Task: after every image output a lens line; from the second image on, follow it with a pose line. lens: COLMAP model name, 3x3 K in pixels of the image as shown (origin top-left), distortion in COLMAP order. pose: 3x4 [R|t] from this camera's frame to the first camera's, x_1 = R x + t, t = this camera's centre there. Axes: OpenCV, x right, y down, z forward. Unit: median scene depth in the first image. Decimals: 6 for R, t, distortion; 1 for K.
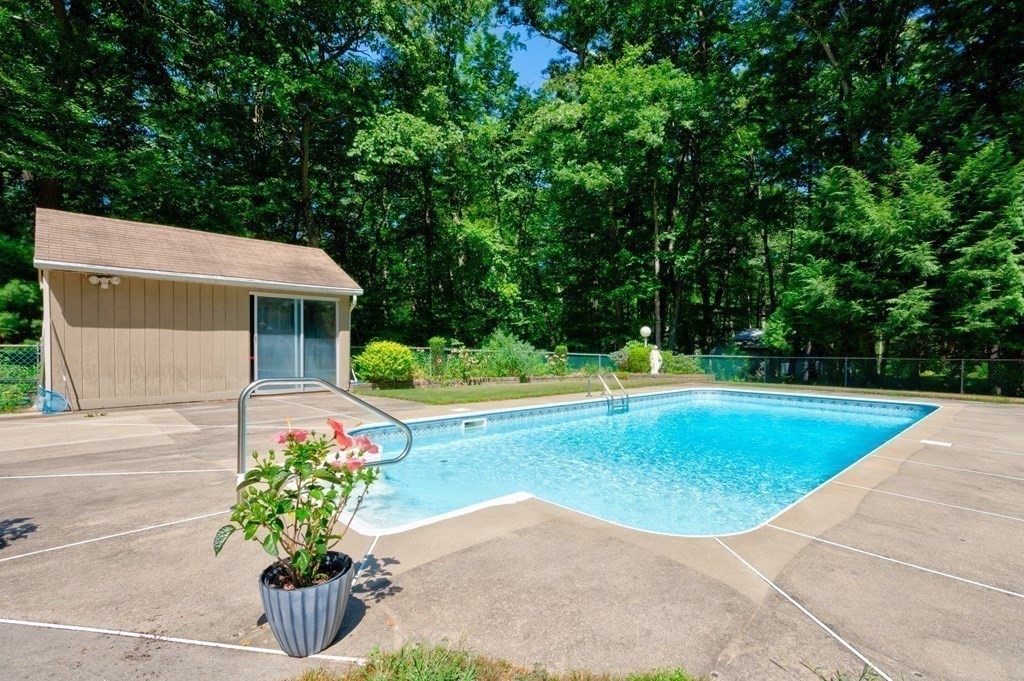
lens RADIAL K [[474.5, 0, 511.5], [0, 474.5, 339.7], [0, 0, 1]] dist [0.019758, -0.003847]
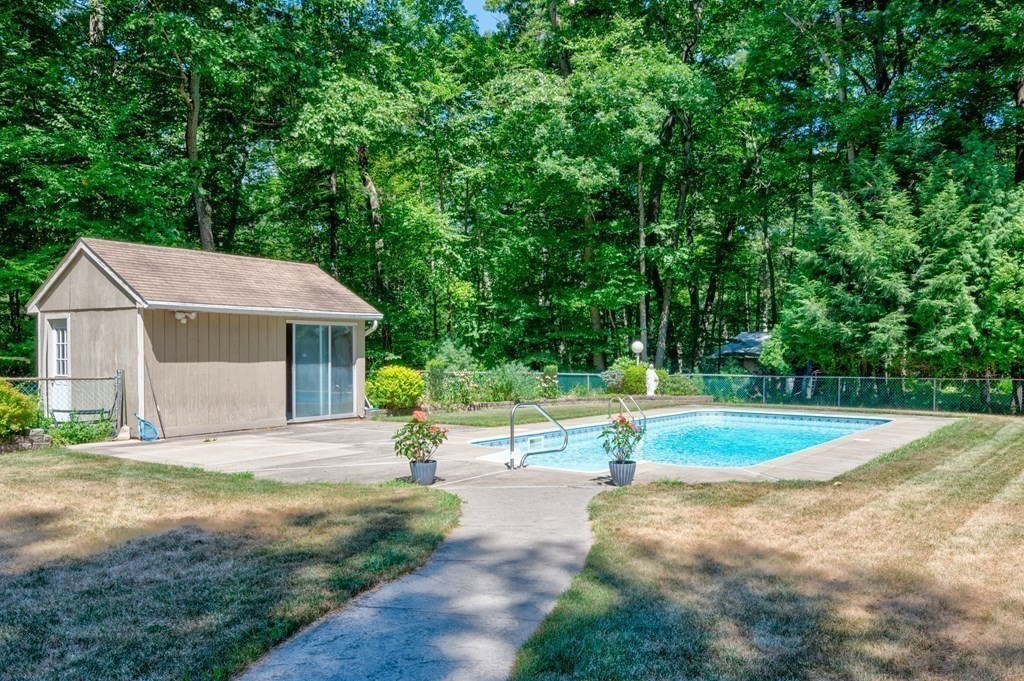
lens RADIAL K [[786.5, 0, 509.8], [0, 786.5, 338.9], [0, 0, 1]] dist [0.005508, 0.029024]
pose [[0.985773, -0.000870, 0.168083, -0.255835], [0.000809, 1.000000, 0.000436, -0.043485], [-0.168083, -0.000294, 0.985773, -0.509565]]
